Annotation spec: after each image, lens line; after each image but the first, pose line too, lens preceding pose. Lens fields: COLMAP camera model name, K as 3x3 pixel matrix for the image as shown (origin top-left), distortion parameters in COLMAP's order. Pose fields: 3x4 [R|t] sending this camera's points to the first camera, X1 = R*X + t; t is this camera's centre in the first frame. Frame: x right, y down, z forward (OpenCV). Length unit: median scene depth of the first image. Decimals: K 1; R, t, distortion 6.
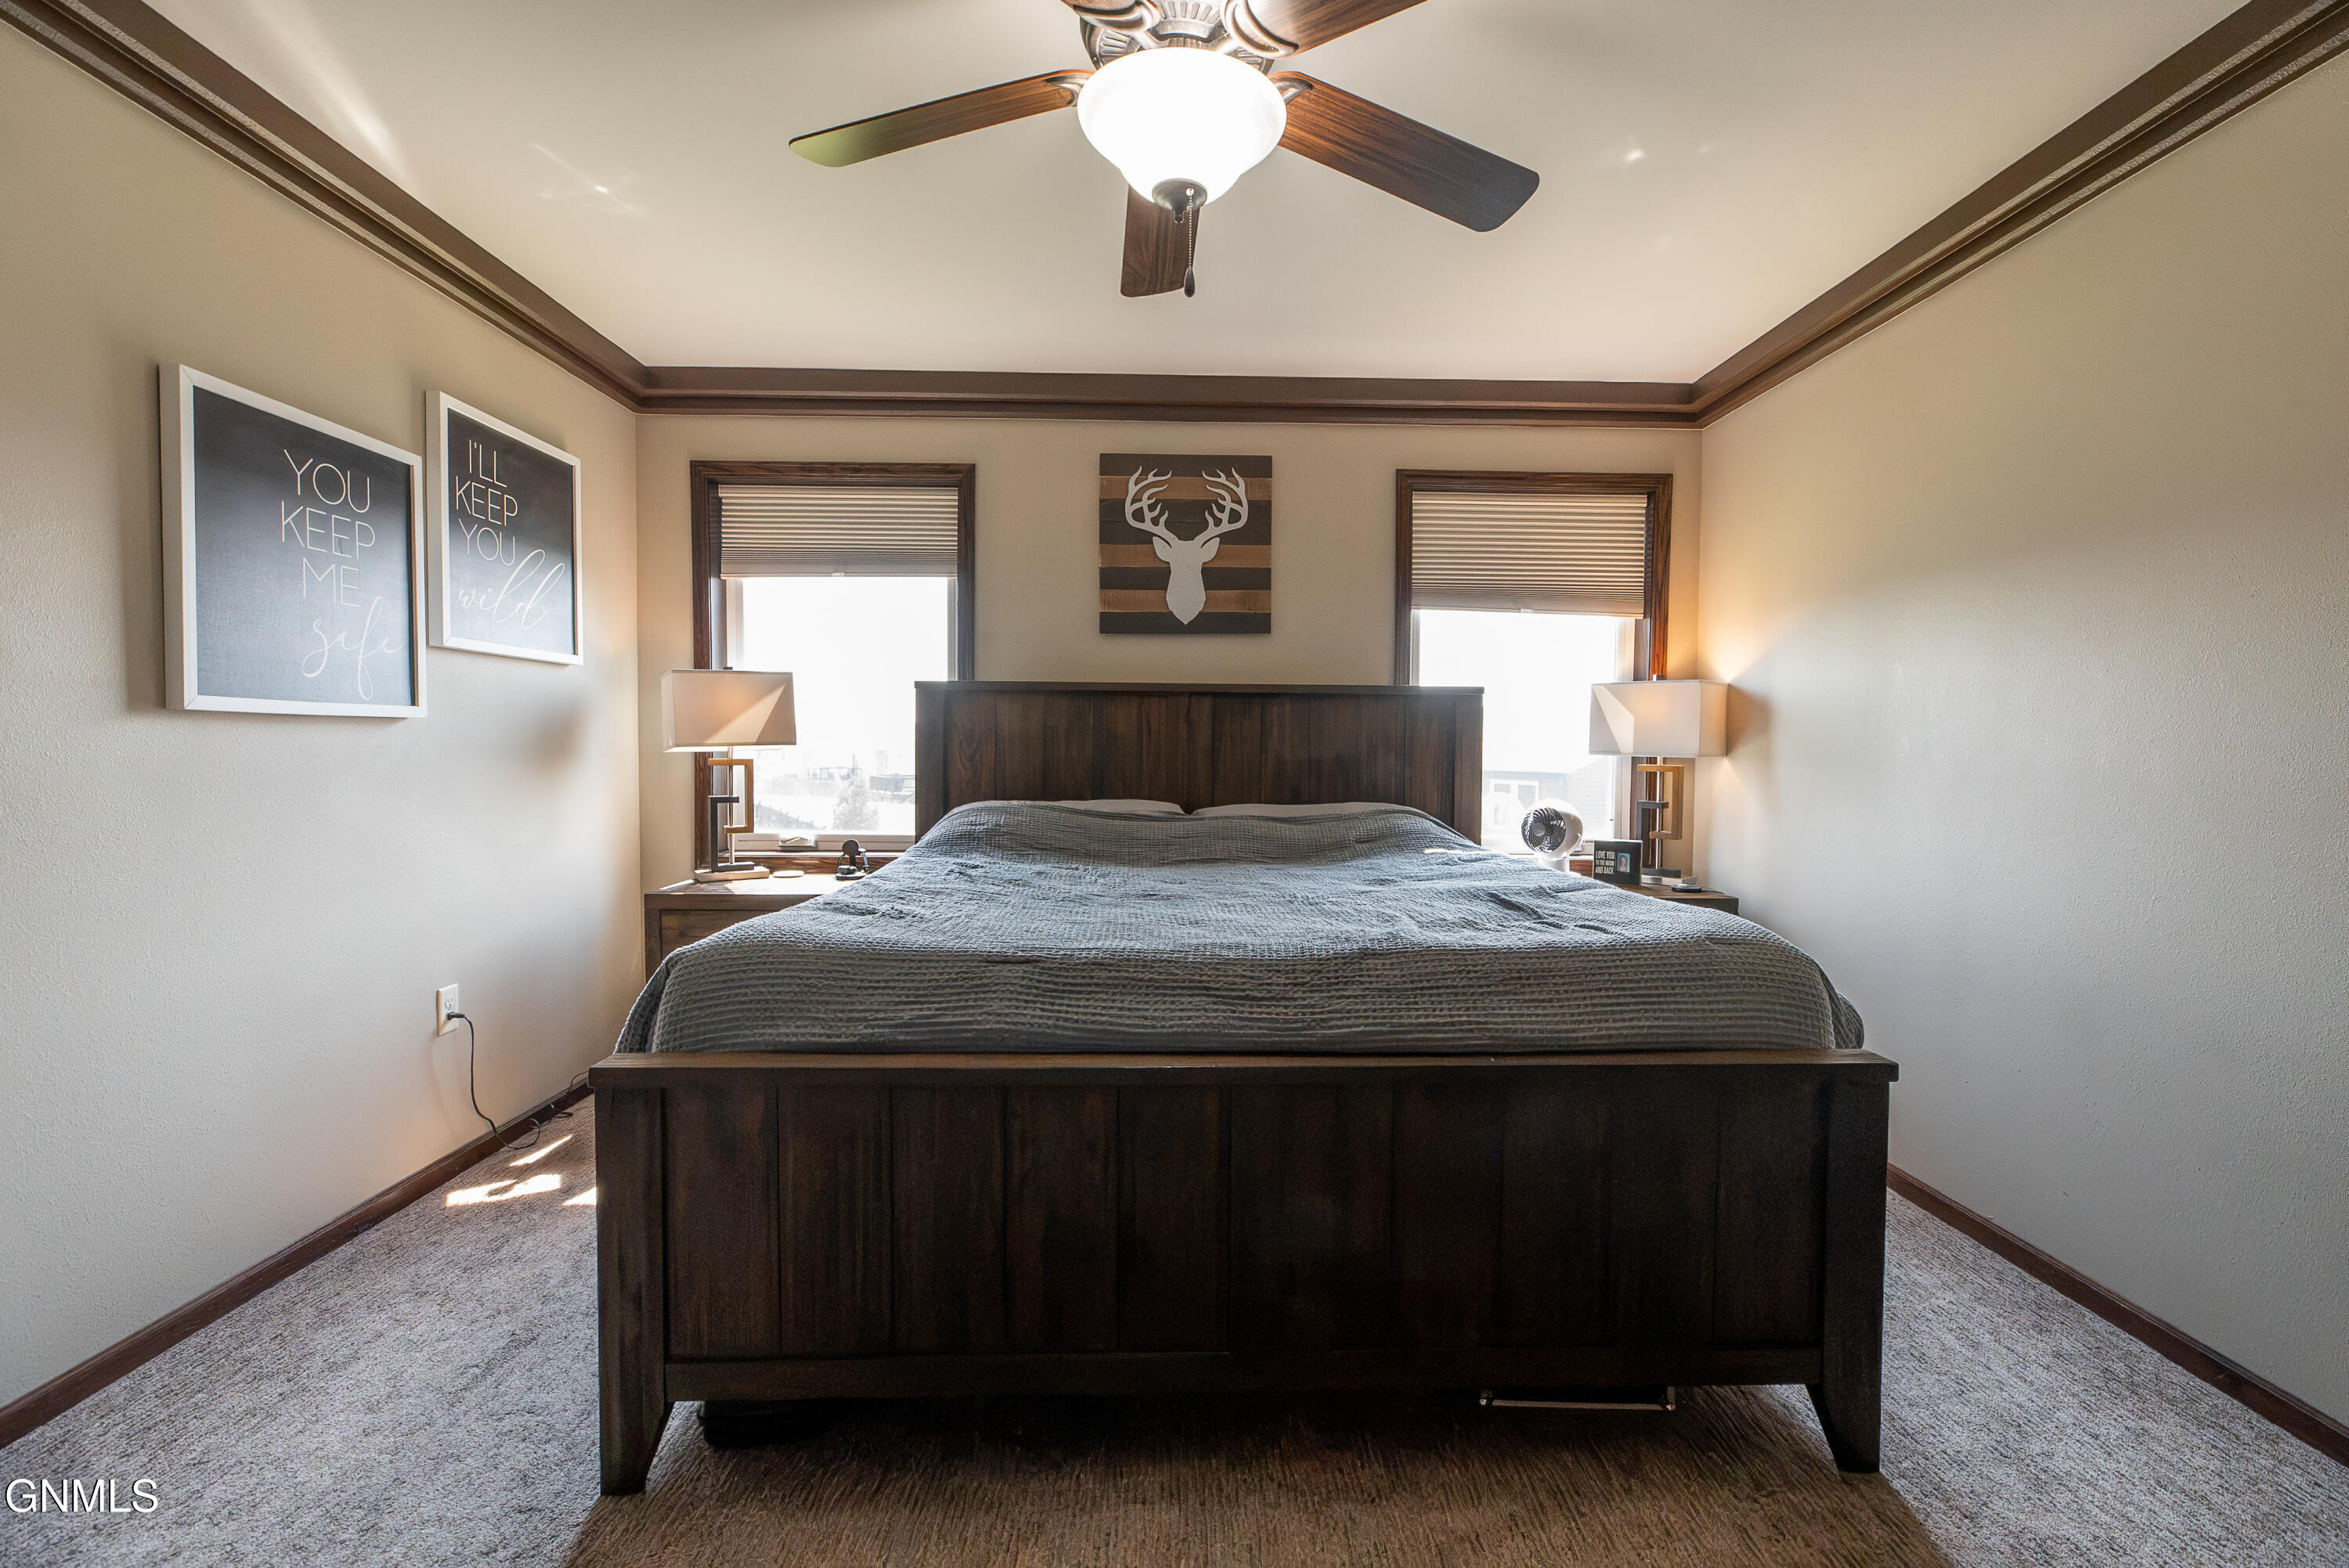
lens RADIAL K [[1073.0, 0, 1187.0], [0, 1073.0, 782.0], [0, 0, 1]] dist [-0.000879, 0.000257]
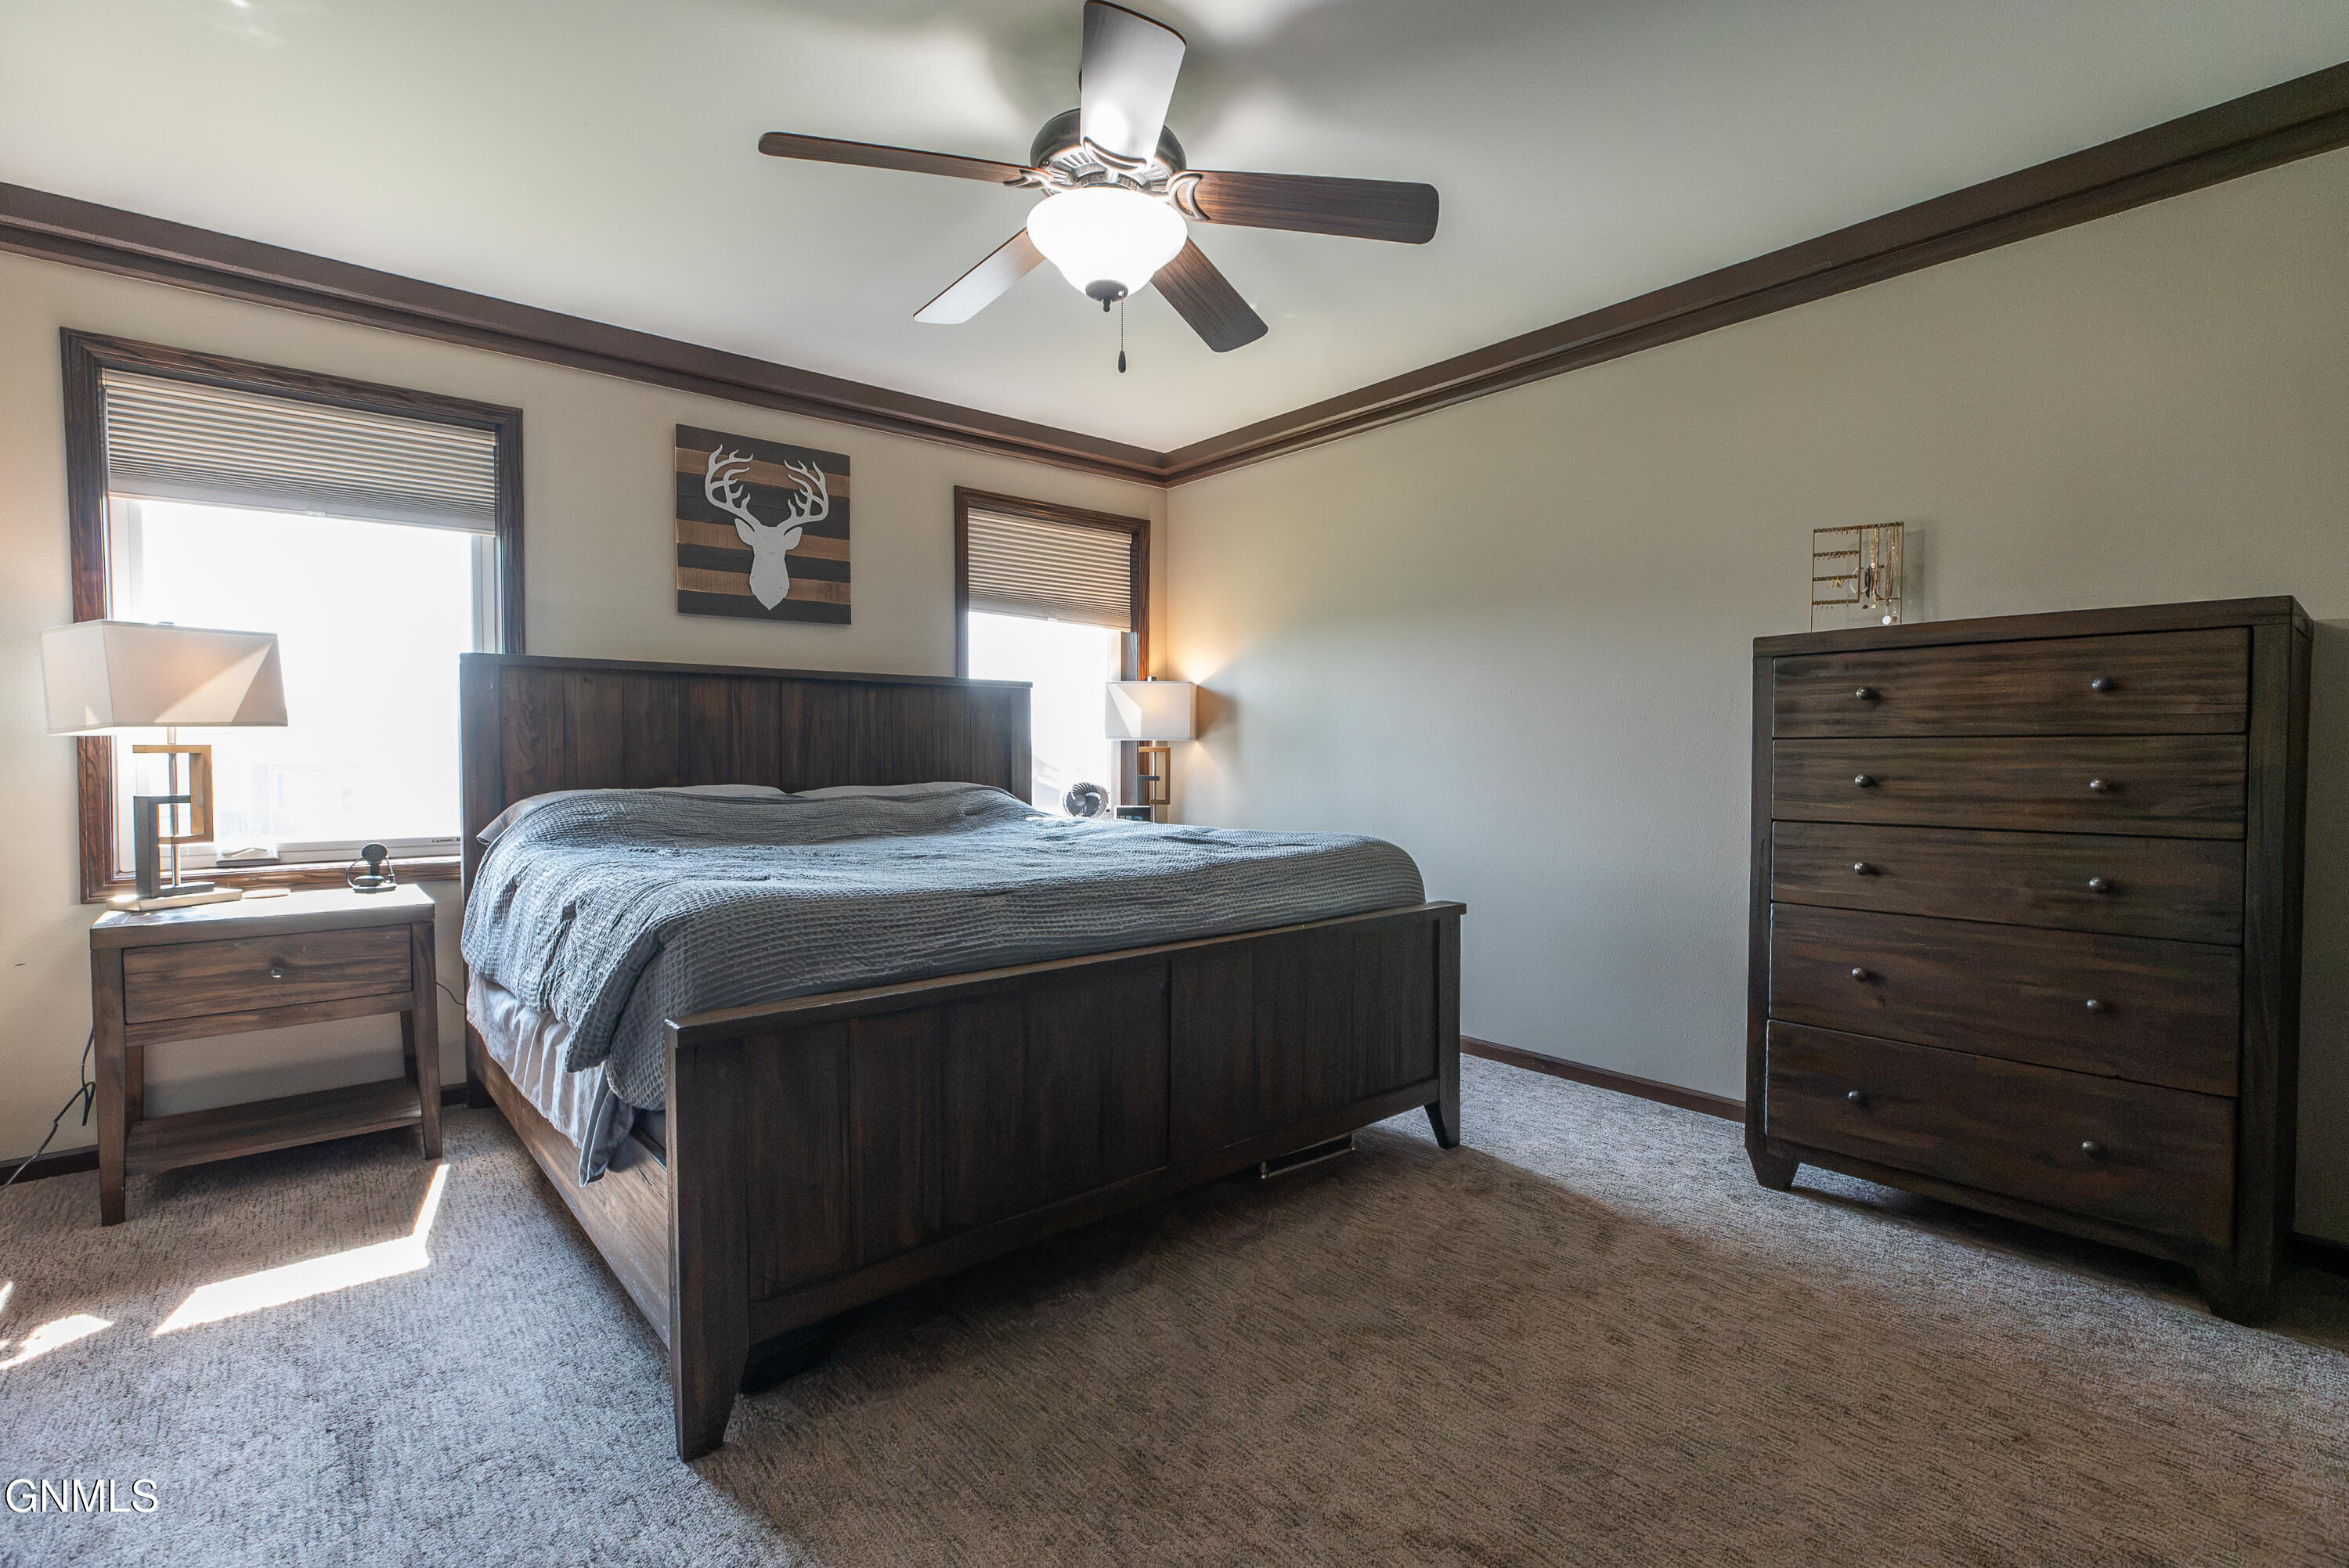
lens RADIAL K [[1103.9, 0, 1174.5], [0, 1103.9, 784.0], [0, 0, 1]] dist [0.002863, 0.000719]
pose [[0.773253, -0.026266, 0.633553, -0.369088], [0.028736, 0.999567, 0.006369, 0.020515], [-0.633446, 0.013281, 0.773673, -0.037065]]
